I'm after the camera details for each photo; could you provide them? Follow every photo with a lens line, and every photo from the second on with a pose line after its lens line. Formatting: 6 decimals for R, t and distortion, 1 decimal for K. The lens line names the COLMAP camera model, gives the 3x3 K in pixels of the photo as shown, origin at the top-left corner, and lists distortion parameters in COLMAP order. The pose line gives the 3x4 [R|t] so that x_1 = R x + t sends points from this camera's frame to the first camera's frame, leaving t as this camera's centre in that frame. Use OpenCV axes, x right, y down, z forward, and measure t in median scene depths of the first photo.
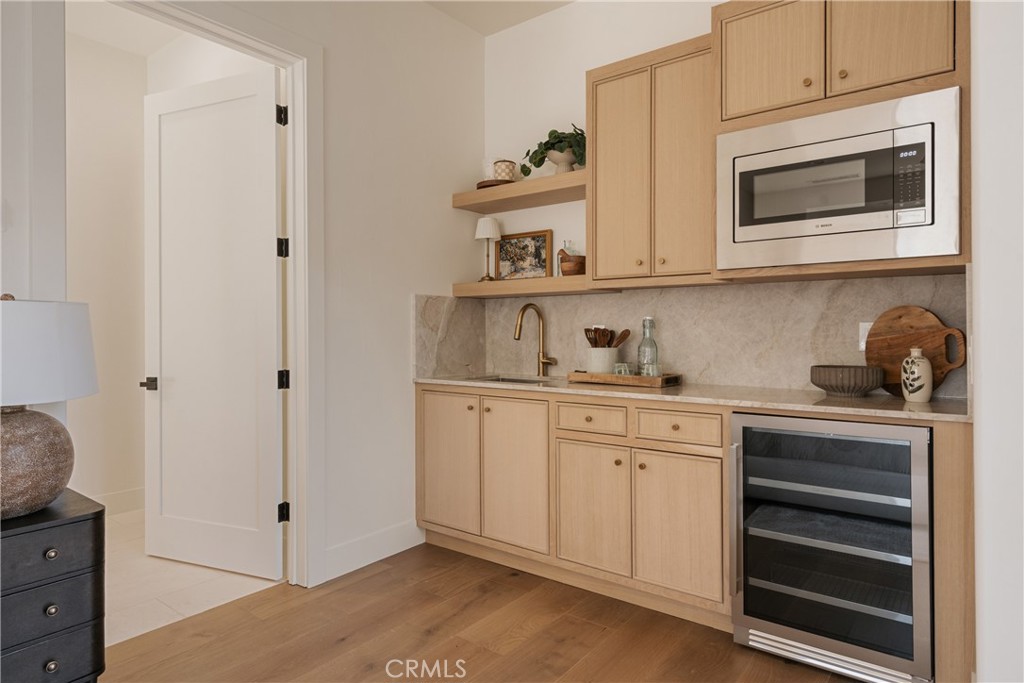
lens RADIAL K [[592.6, 0, 509.5], [0, 592.6, 332.7], [0, 0, 1]] dist [0.008756, 0.000799]
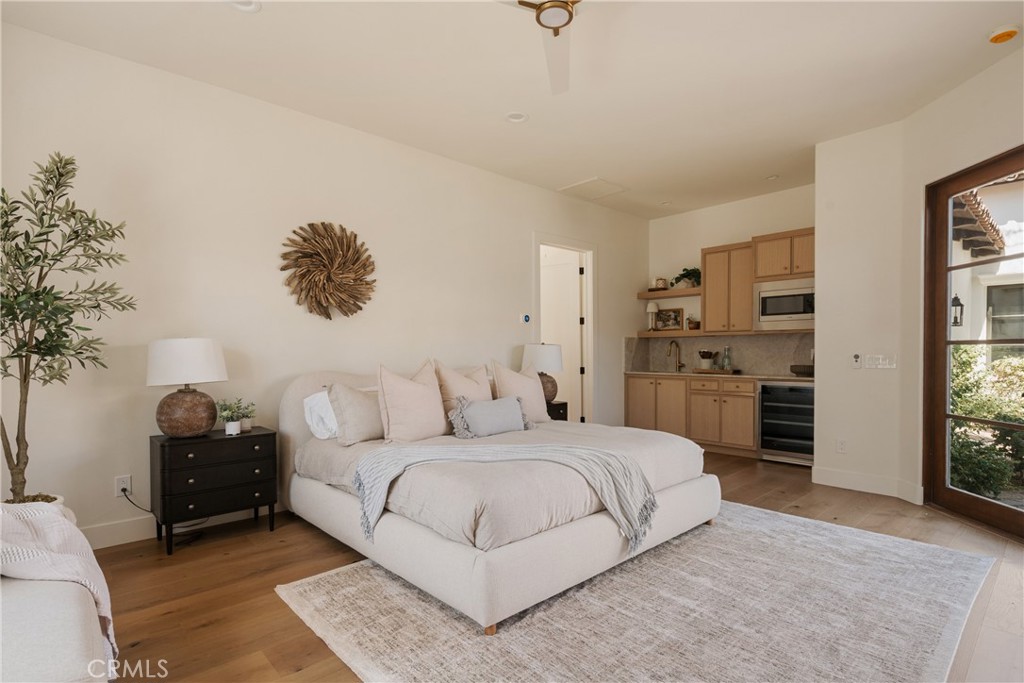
lens RADIAL K [[500.1, 0, 510.5], [0, 500.1, 362.8], [0, 0, 1]] dist [0.001456, 0.000651]
pose [[0.986080, 0.002506, -0.166253, -0.291787], [0.000679, 0.999817, 0.019098, 0.000611], [0.166271, -0.018945, 0.985898, -1.143309]]
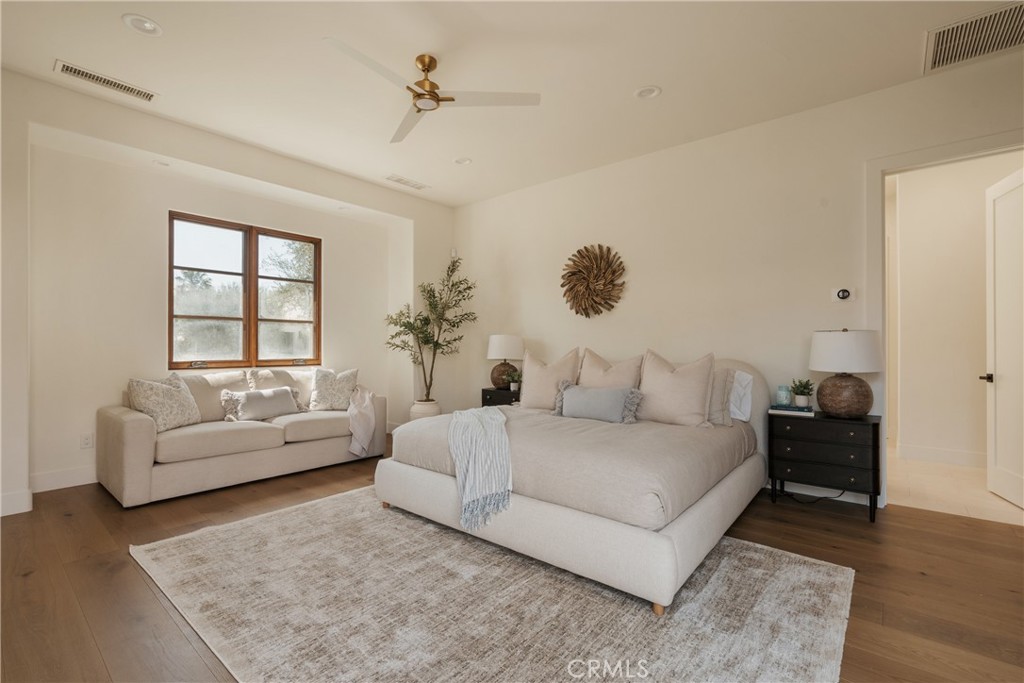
lens RADIAL K [[470.5, 0, 508.3], [0, 470.5, 336.9], [0, 0, 1]] dist [-0.001951, 0.000236]
pose [[-0.030695, -0.010341, -0.999475, 0.637568], [-0.001404, 0.999946, -0.010303, -0.004806], [0.999528, 0.001087, -0.030708, -0.188908]]
